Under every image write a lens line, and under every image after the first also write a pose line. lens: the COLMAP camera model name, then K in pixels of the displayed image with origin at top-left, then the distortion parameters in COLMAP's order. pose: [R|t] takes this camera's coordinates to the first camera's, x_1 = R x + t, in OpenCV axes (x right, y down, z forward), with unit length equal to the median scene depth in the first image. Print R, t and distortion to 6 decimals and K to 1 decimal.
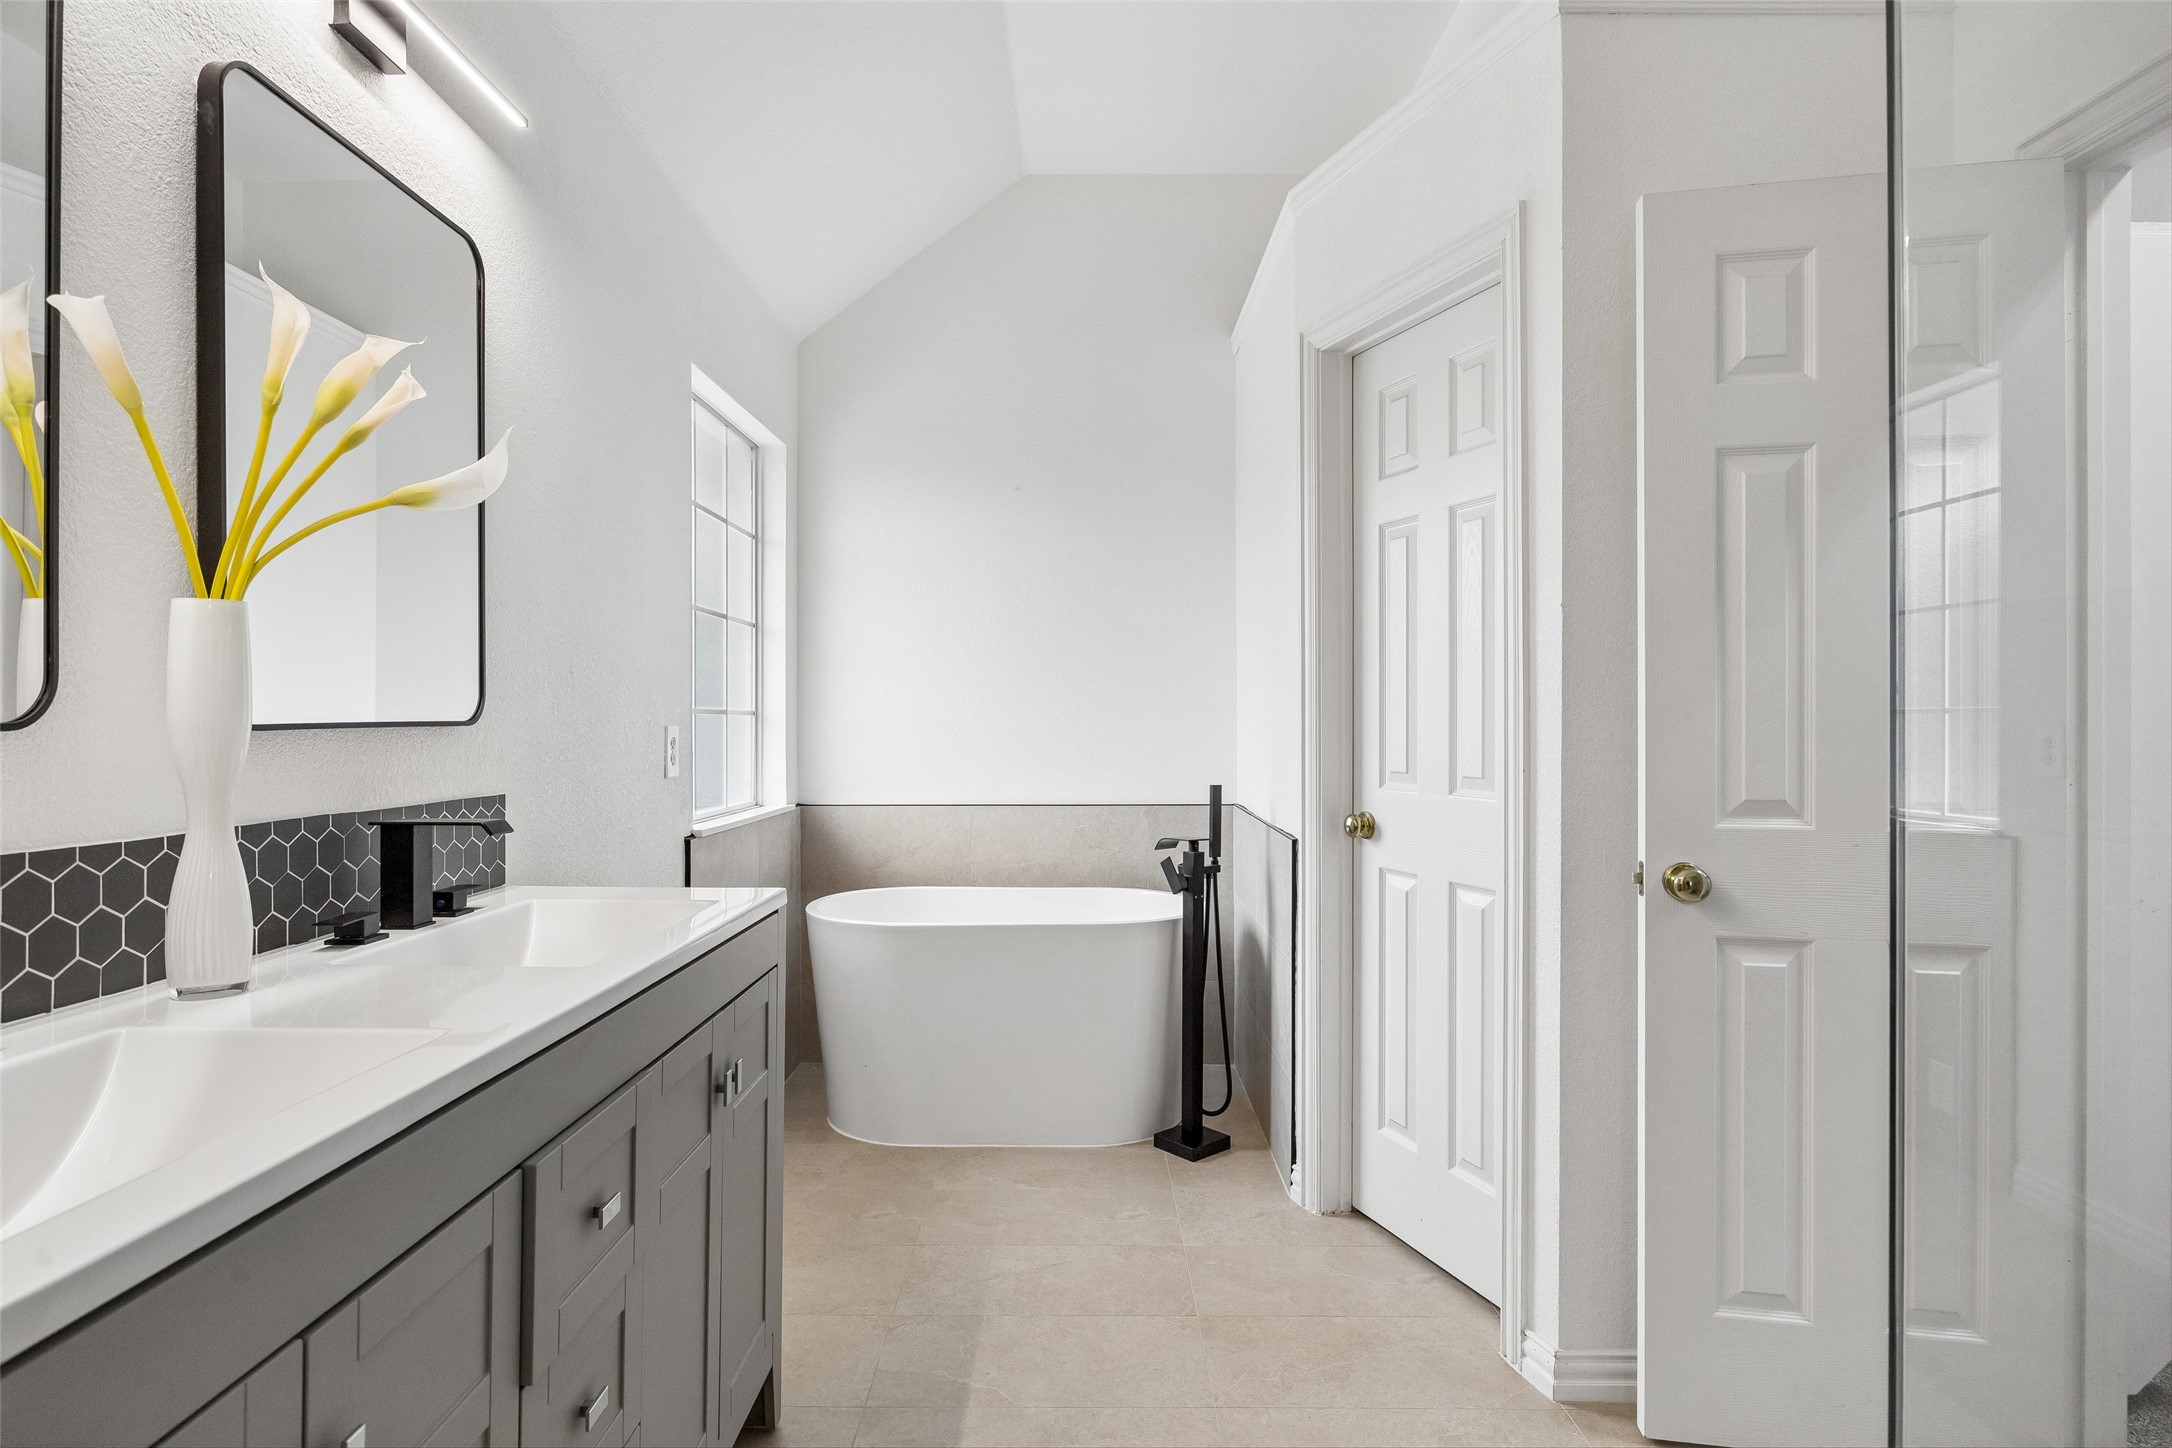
lens RADIAL K [[1182.9, 0, 1085.0], [0, 1182.9, 727.1], [0, 0, 1]] dist [0.002852, 0.000931]
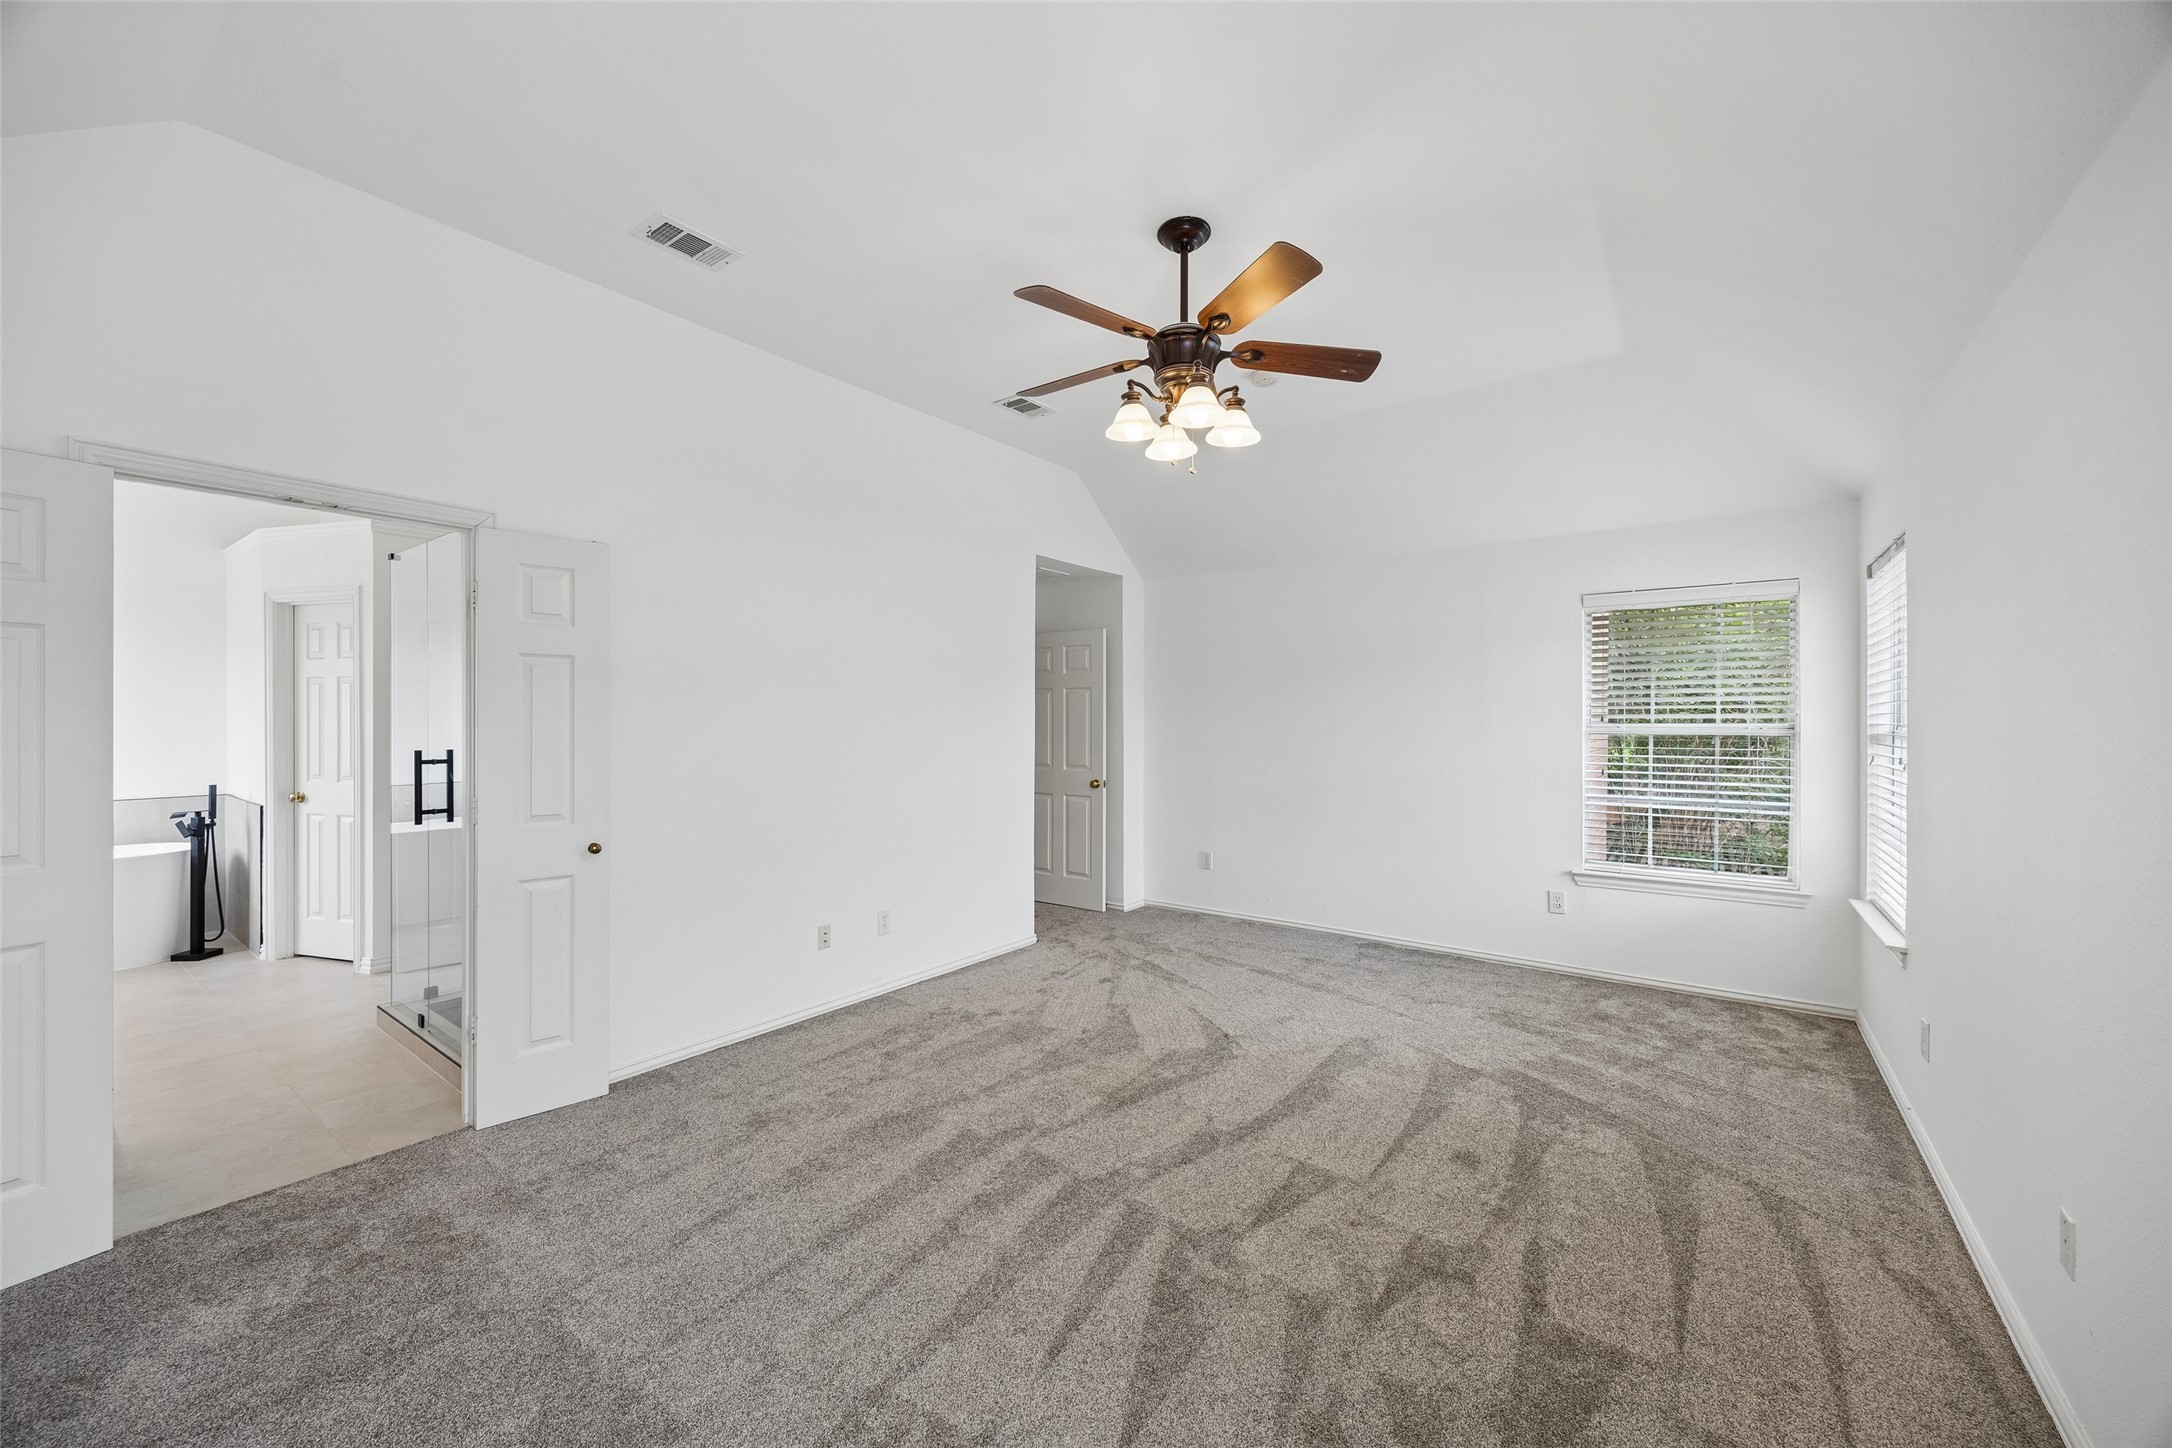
lens RADIAL K [[829.7, 0, 1068.7], [0, 829.7, 724.3], [0, 0, 1]] dist [0.000308, -0.000391]
pose [[0.605411, -0.001280, 0.795912, -0.147151], [0.006691, 0.999972, -0.003481, -0.045543], [-0.795885, 0.007433, 0.605403, -1.146607]]
